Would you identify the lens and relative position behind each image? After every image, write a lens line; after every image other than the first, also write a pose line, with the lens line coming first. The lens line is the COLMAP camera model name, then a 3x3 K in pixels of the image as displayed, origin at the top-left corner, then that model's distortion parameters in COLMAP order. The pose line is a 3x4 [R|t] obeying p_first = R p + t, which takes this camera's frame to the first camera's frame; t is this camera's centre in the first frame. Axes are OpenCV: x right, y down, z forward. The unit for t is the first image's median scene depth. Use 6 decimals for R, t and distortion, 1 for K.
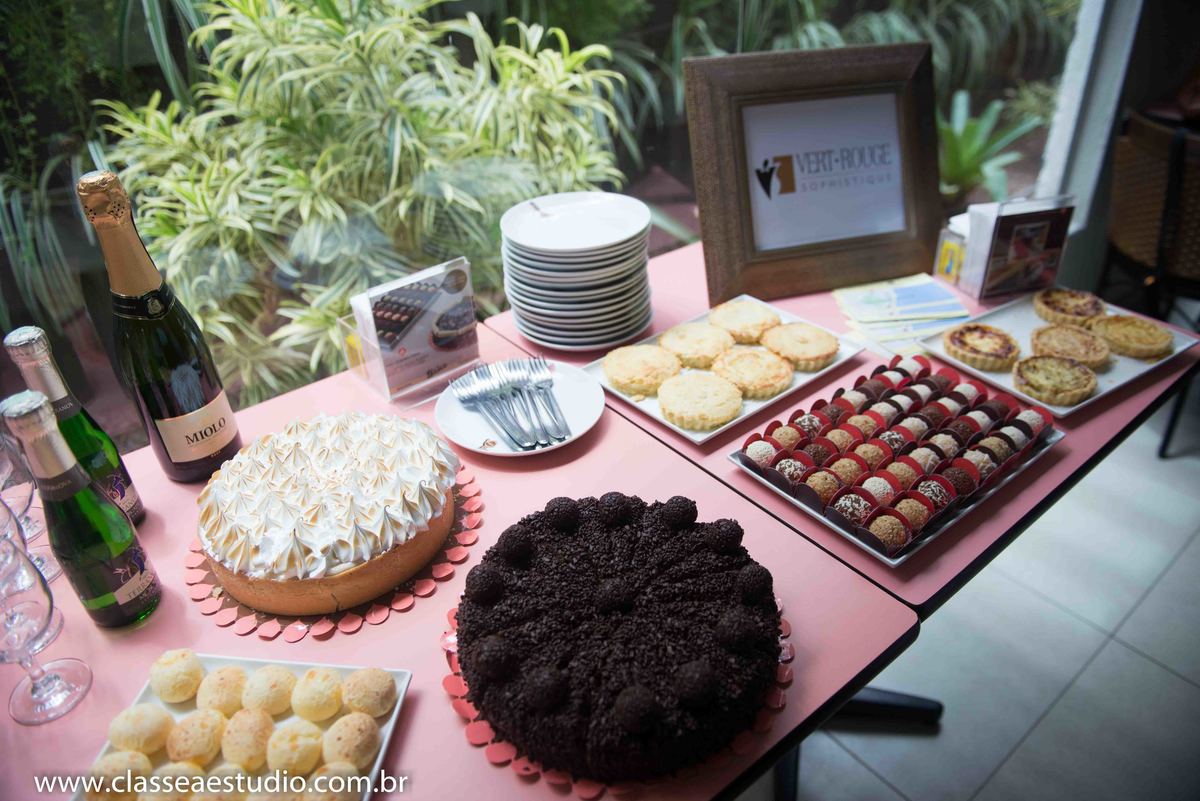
lens RADIAL K [[807.3, 0, 605.9], [0, 807.3, 398.3], [0, 0, 1]] dist [-0.058736, -0.001216]
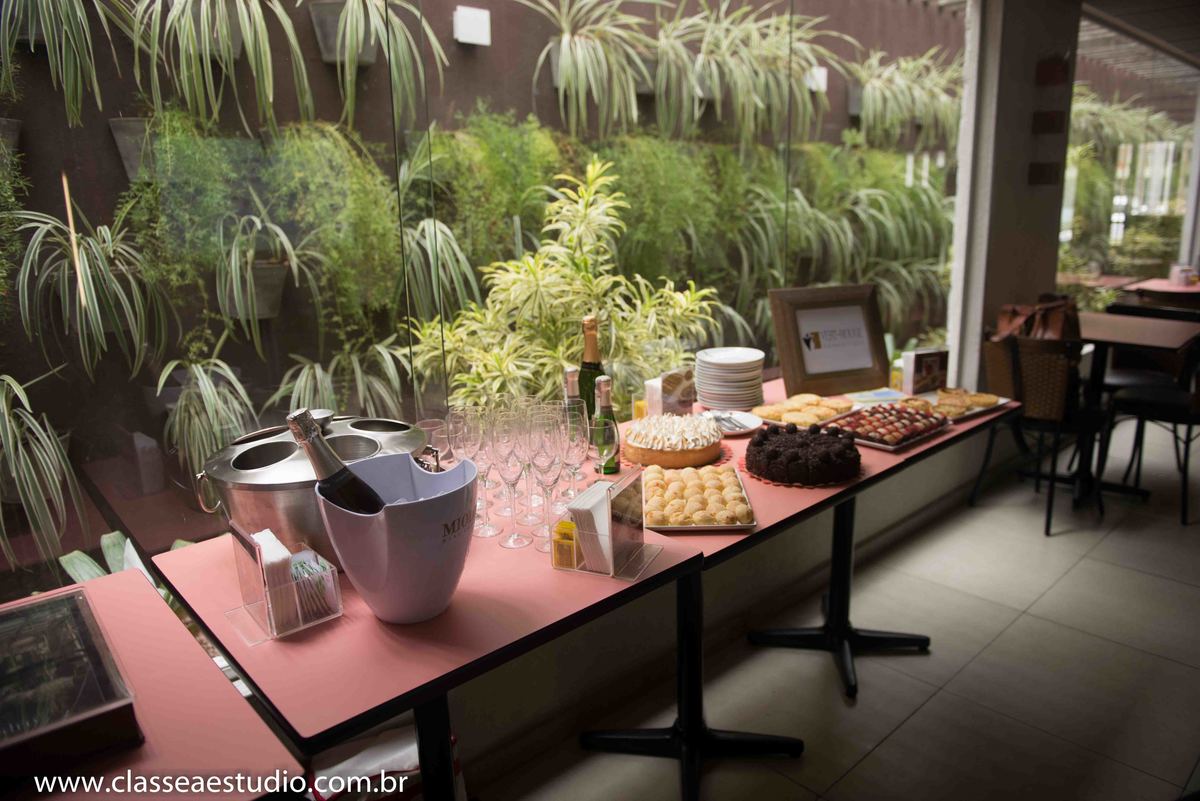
lens RADIAL K [[807.3, 0, 605.9], [0, 807.3, 398.3], [0, 0, 1]] dist [-0.058736, -0.001216]
pose [[0.997970, -0.009341, 0.062997, -0.477930], [0.028957, 0.947576, -0.318215, 0.539480], [-0.056722, 0.319393, 0.945923, -0.961277]]
